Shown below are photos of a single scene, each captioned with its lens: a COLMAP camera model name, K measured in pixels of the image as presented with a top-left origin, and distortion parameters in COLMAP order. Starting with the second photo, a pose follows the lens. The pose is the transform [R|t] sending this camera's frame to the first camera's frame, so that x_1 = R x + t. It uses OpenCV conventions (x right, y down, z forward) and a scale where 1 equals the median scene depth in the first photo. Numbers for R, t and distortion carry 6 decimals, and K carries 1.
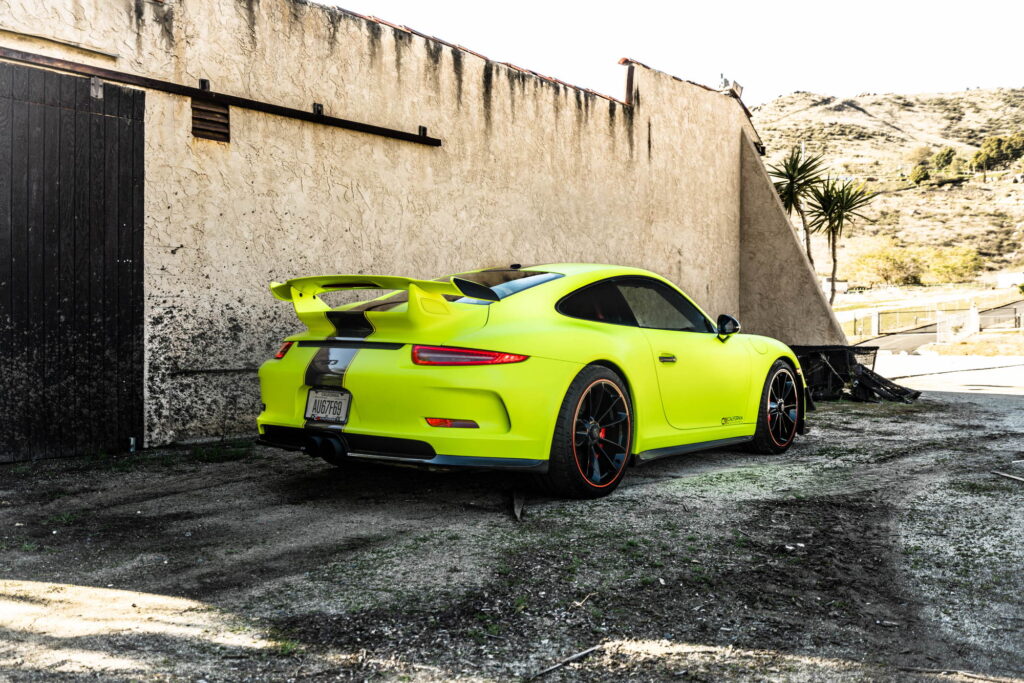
lens RADIAL K [[997.1, 0, 509.2], [0, 997.1, 344.2], [0, 0, 1]] dist [0.011936, -0.005010]
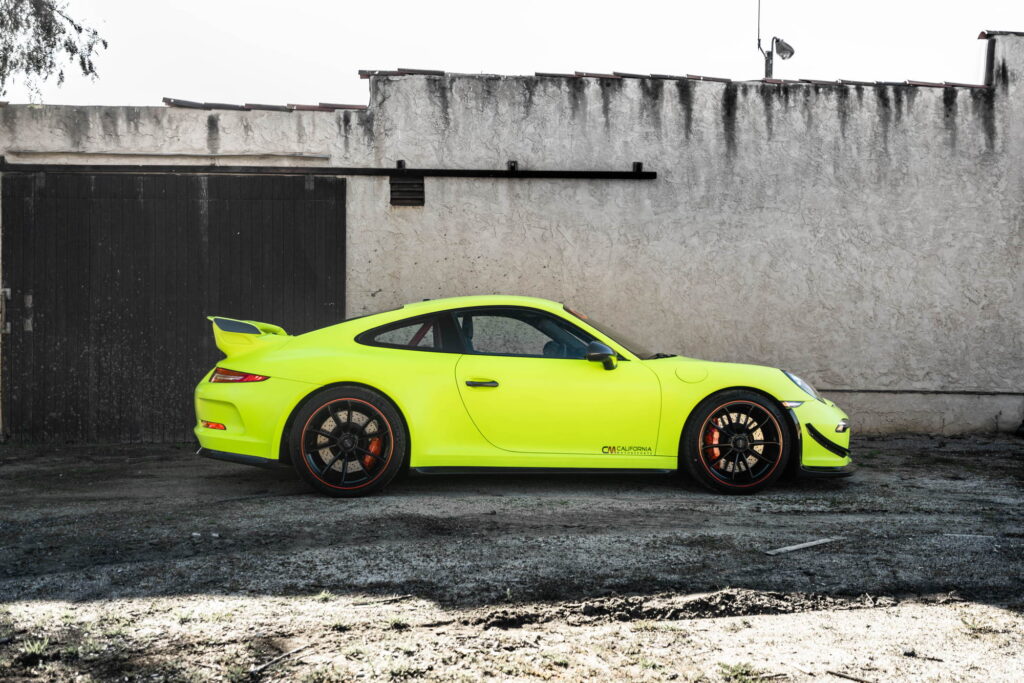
lens RADIAL K [[997.1, 0, 509.2], [0, 997.1, 344.2], [0, 0, 1]] dist [0.011936, -0.005010]
pose [[0.689122, -0.003690, -0.724636, 0.618726], [-0.012205, 0.999786, -0.016697, -0.006366], [0.724542, 0.020351, 0.688930, 0.186002]]
